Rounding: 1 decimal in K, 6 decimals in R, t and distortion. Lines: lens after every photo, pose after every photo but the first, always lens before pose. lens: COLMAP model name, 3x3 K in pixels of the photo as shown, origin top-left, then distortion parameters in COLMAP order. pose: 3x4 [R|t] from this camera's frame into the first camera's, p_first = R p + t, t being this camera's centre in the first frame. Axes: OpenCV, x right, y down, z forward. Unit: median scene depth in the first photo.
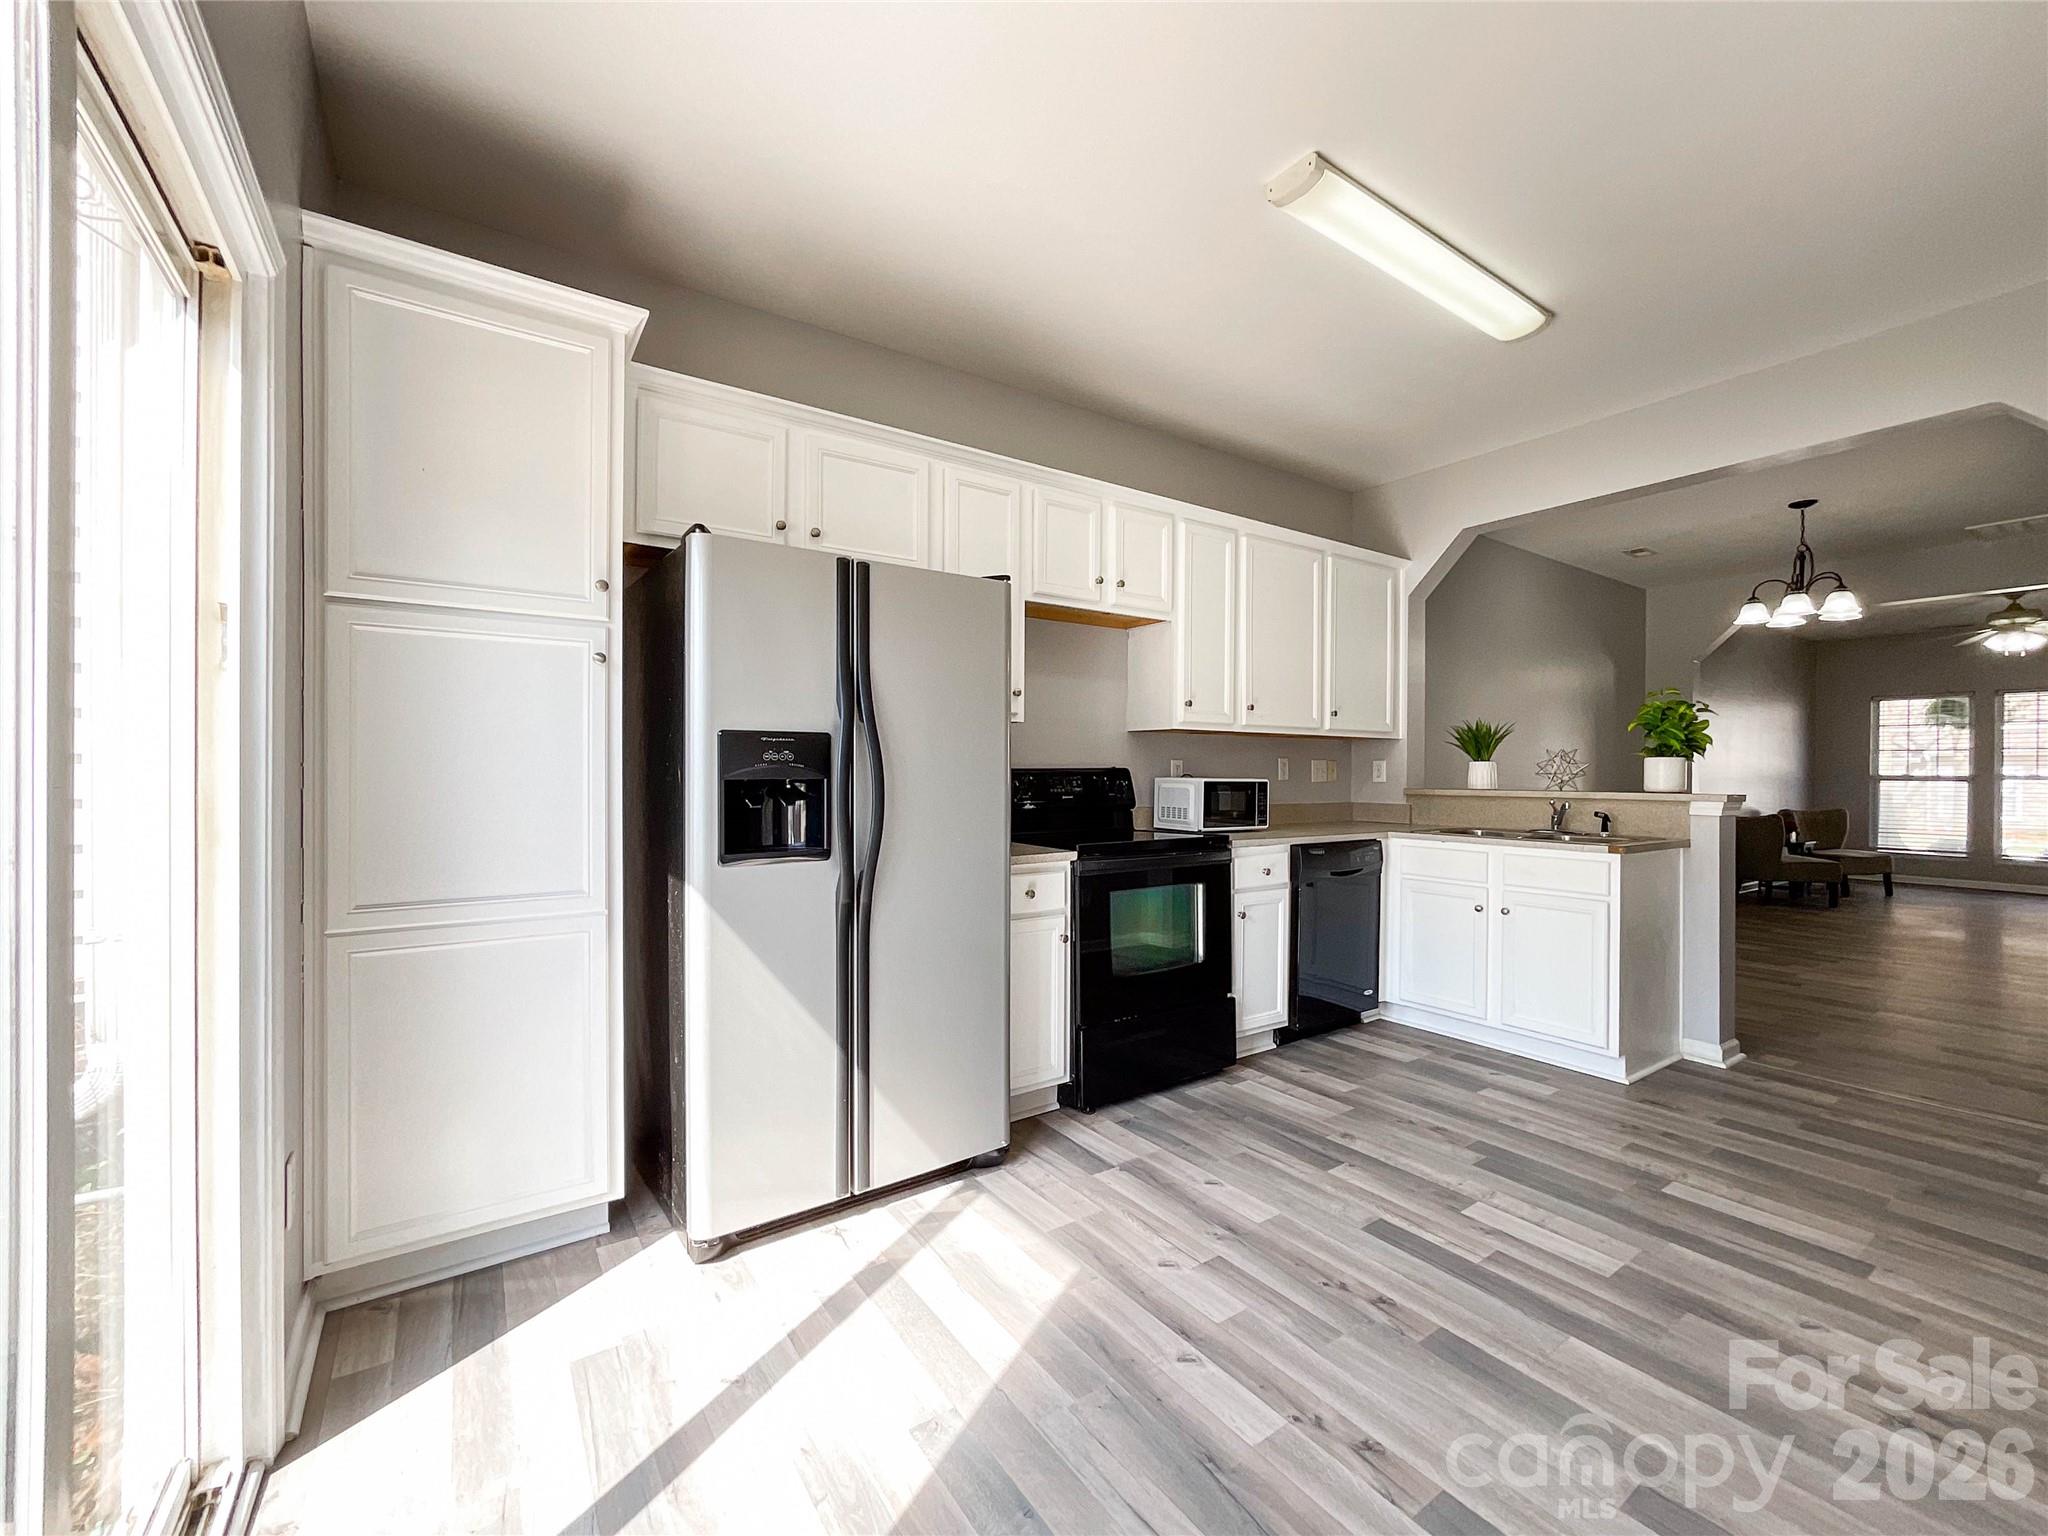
lens RADIAL K [[844.2, 0, 1021.1], [0, 844.2, 774.6], [0, 0, 1]] dist [-0.011000, 0.000229]
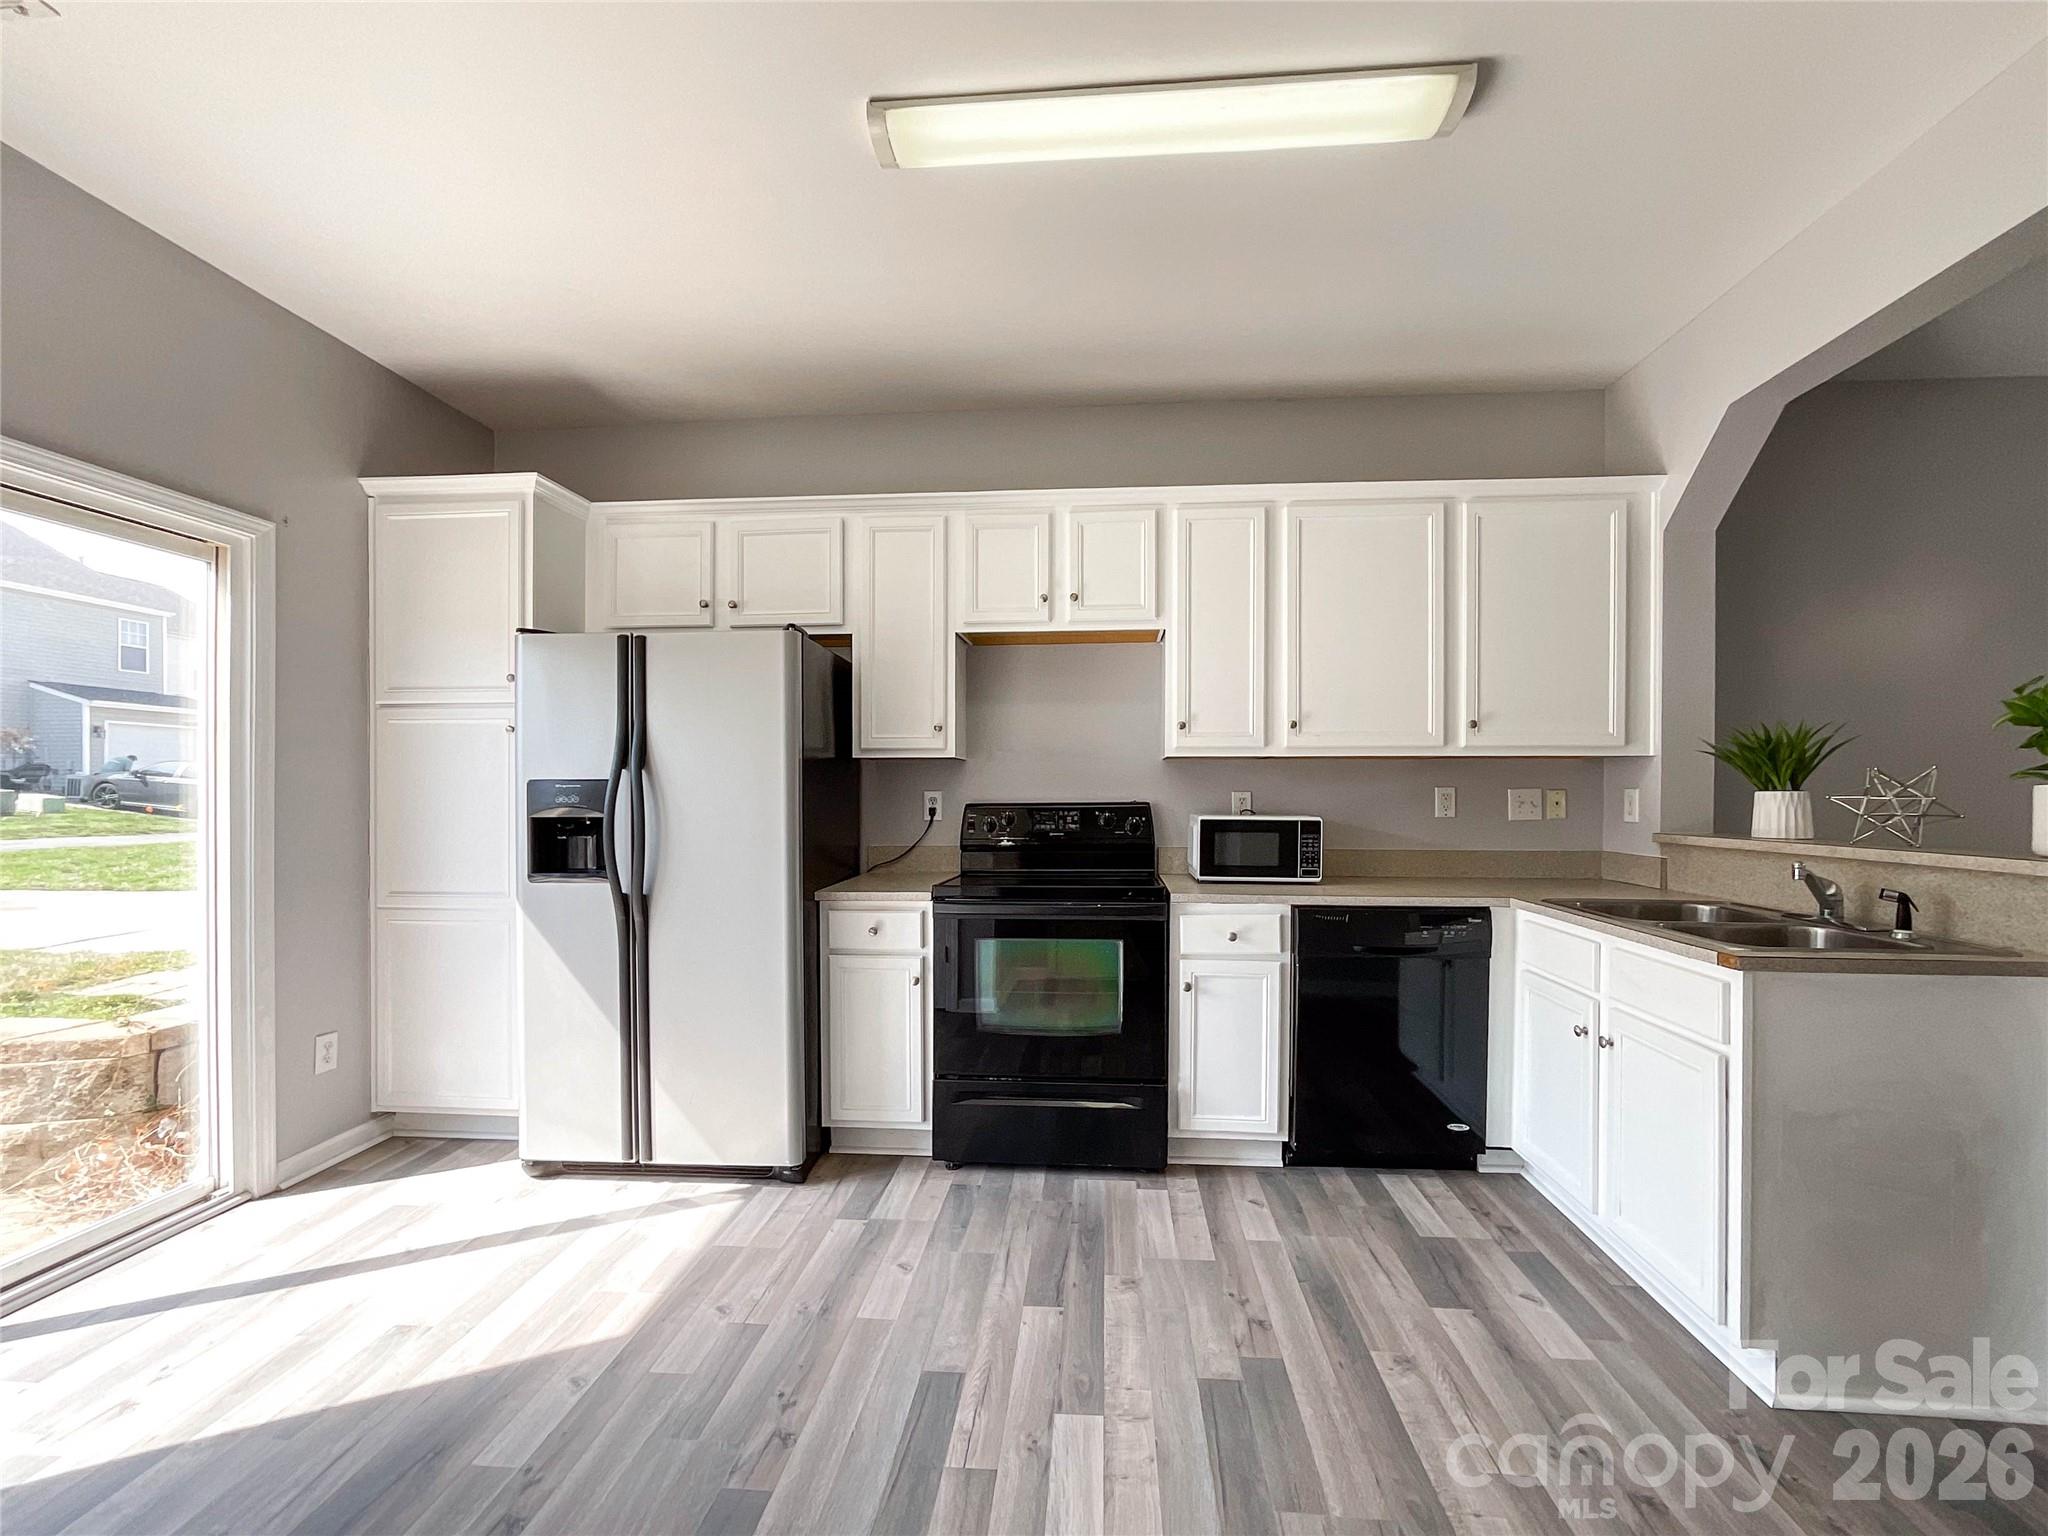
lens RADIAL K [[849.2, 0, 1027.8], [0, 849.2, 794.4], [0, 0, 1]] dist [-0.026790, 0.014800]
pose [[0.777122, -0.000574, -0.629350, 0.766483], [0.000512, 1.000000, -0.000280, -0.020493], [0.629350, -0.000104, 0.777122, 0.321026]]
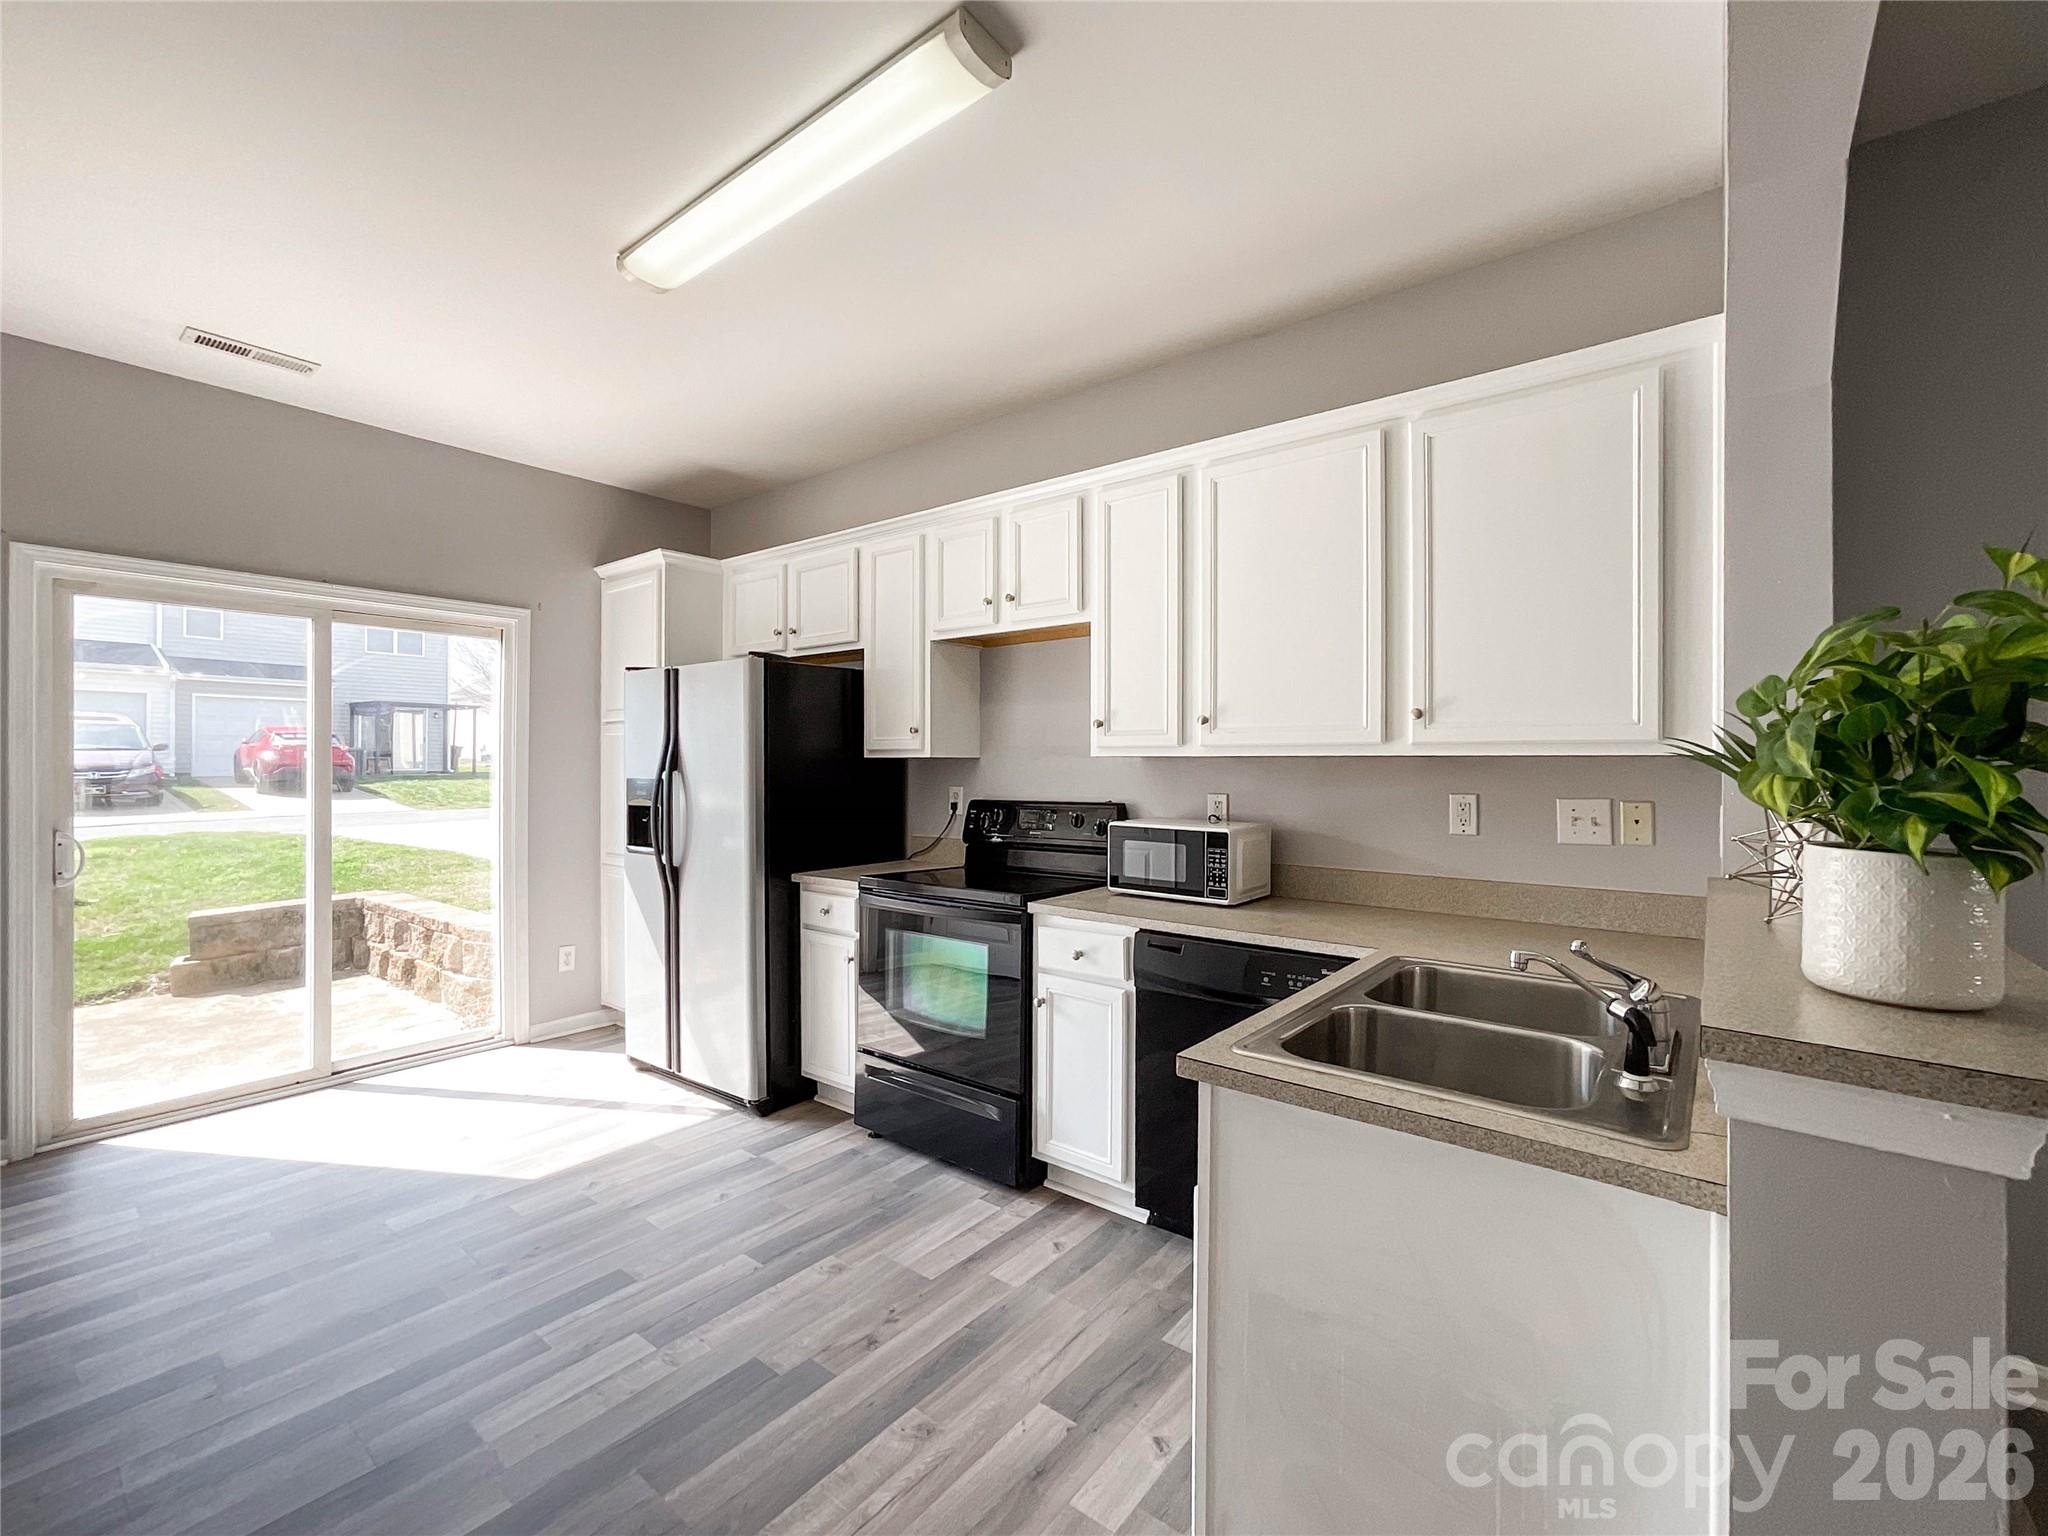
lens RADIAL K [[865.6, 0, 1027.4], [0, 865.6, 762.0], [0, 0, 1]] dist [-0.017305, 0.000026]
pose [[0.302832, -0.004725, -0.953032, 1.183280], [-0.004426, 0.999970, -0.006364, -0.055063], [0.953034, 0.006146, 0.302802, 0.878842]]
